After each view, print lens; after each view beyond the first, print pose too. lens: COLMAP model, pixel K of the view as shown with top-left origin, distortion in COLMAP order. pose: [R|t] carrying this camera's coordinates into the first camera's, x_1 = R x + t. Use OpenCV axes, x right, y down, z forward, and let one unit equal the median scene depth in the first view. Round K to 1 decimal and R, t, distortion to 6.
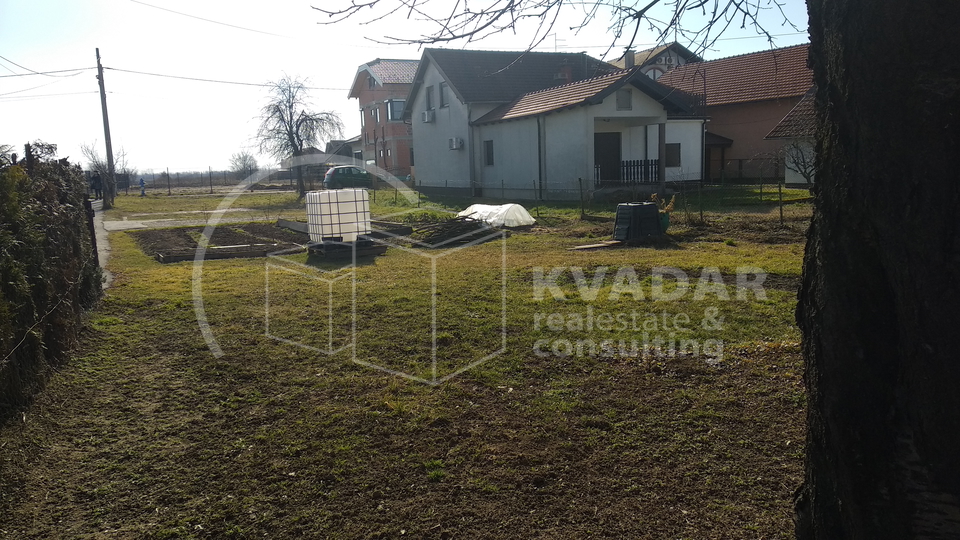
lens RADIAL K [[732.0, 0, 480.0], [0, 732.0, 270.0], [0, 0, 1]] dist [0.087753, -0.125188]
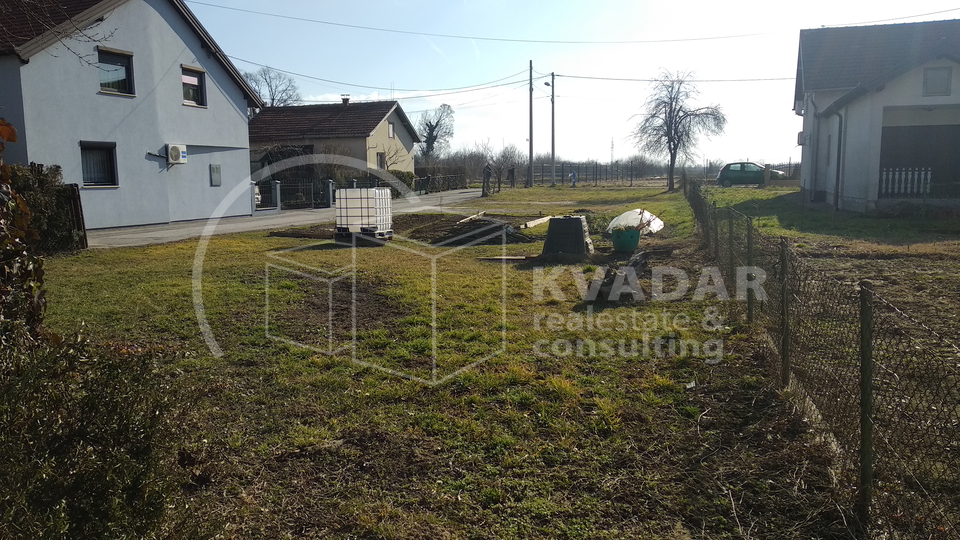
lens RADIAL K [[732.0, 0, 480.0], [0, 732.0, 270.0], [0, 0, 1]] dist [0.087753, -0.125188]
pose [[0.732876, 0.115247, -0.670530, 0.334684], [-0.107218, 0.992798, 0.053450, -0.027632], [0.671860, 0.032721, 0.739955, 0.116449]]
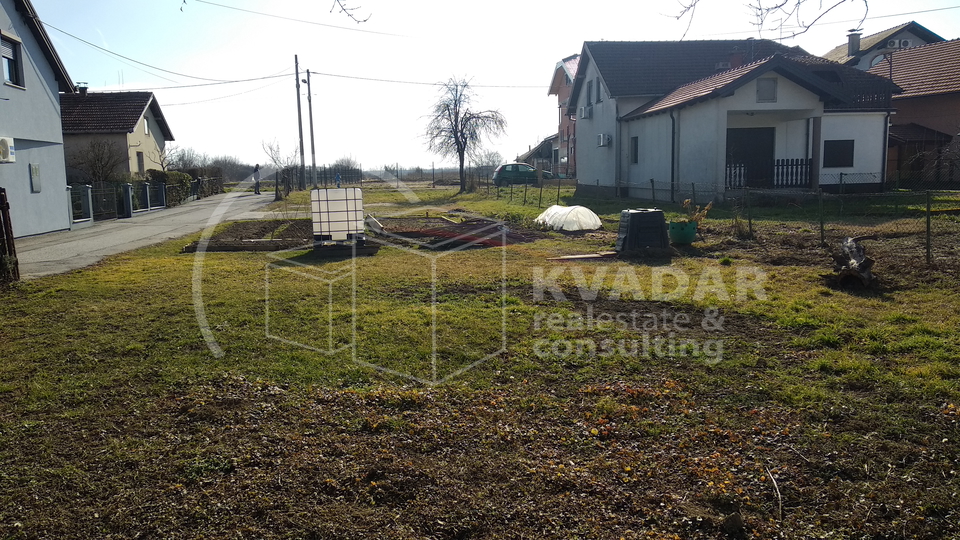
lens RADIAL K [[732.0, 0, 480.0], [0, 732.0, 270.0], [0, 0, 1]] dist [0.087753, -0.125188]
pose [[0.950813, 0.054000, -0.305022, 0.132511], [-0.052536, 0.998534, 0.013010, -0.009081], [0.305278, 0.003654, 0.952256, 0.046735]]
